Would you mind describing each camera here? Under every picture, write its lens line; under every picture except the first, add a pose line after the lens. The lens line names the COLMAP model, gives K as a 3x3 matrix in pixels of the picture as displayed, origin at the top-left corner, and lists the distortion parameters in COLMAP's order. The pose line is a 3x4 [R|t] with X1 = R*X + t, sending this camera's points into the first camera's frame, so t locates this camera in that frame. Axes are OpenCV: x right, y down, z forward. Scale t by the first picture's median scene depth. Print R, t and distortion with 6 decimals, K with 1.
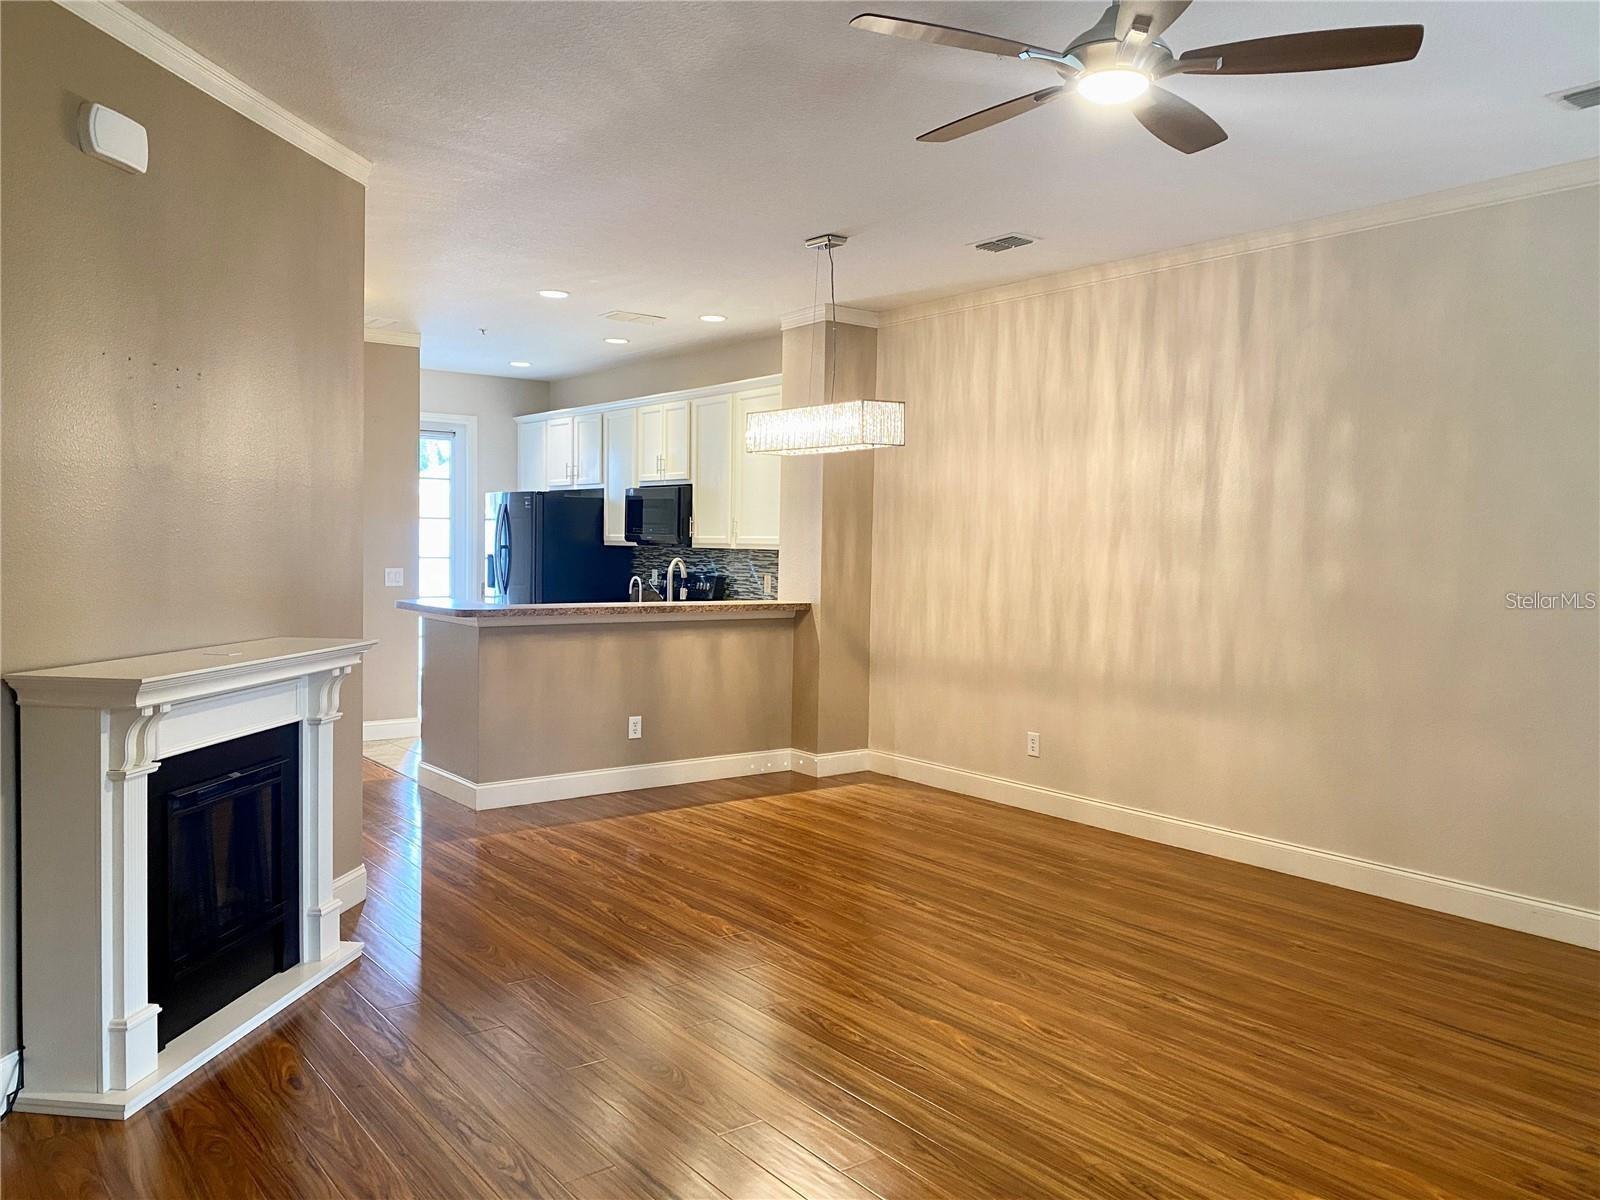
lens RADIAL K [[1234.9, 0, 791.8], [0, 1234.9, 589.1], [0, 0, 1]] dist [0.046257, -0.045338]
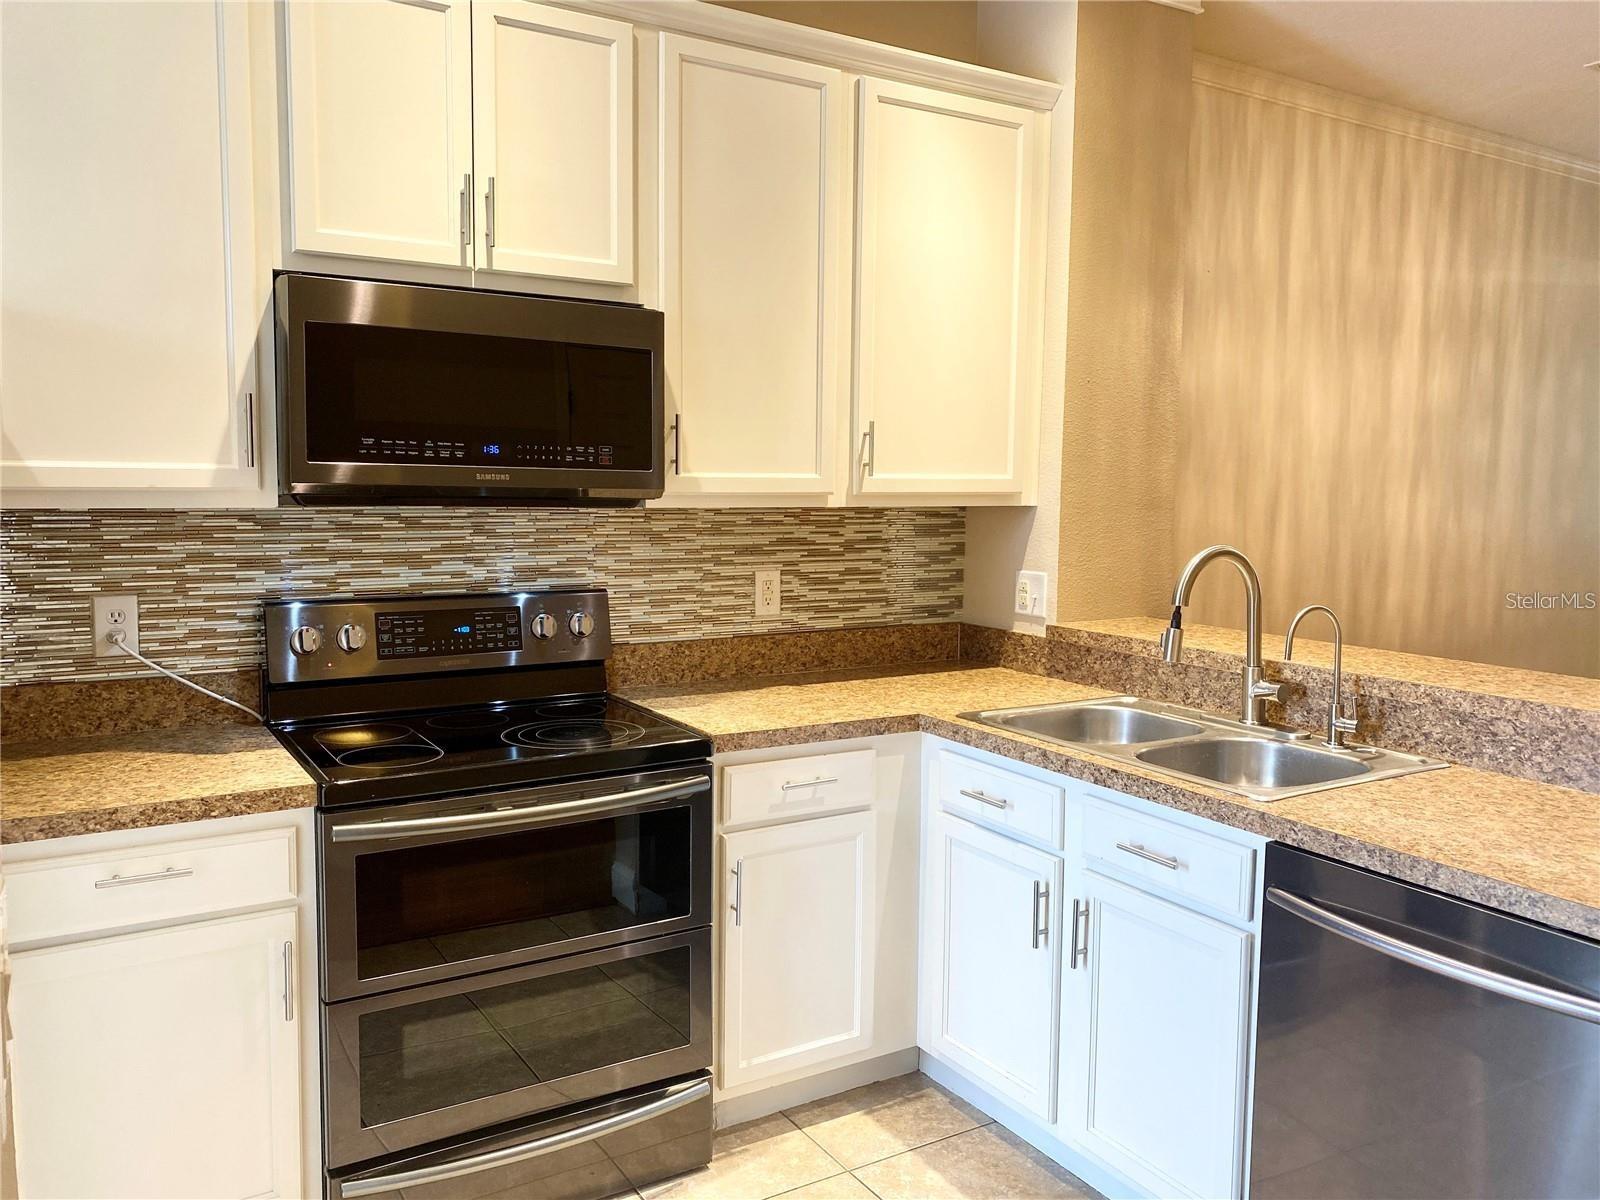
lens RADIAL K [[1234.9, 0, 806.9], [0, 1234.9, 590.0], [0, 0, 1]] dist [0.046257, -0.045338]
pose [[0.091744, -0.112081, 0.989455, -0.633827], [0.025631, 0.993582, 0.110171, -0.074282], [-0.995453, 0.015253, 0.094028, 1.452306]]
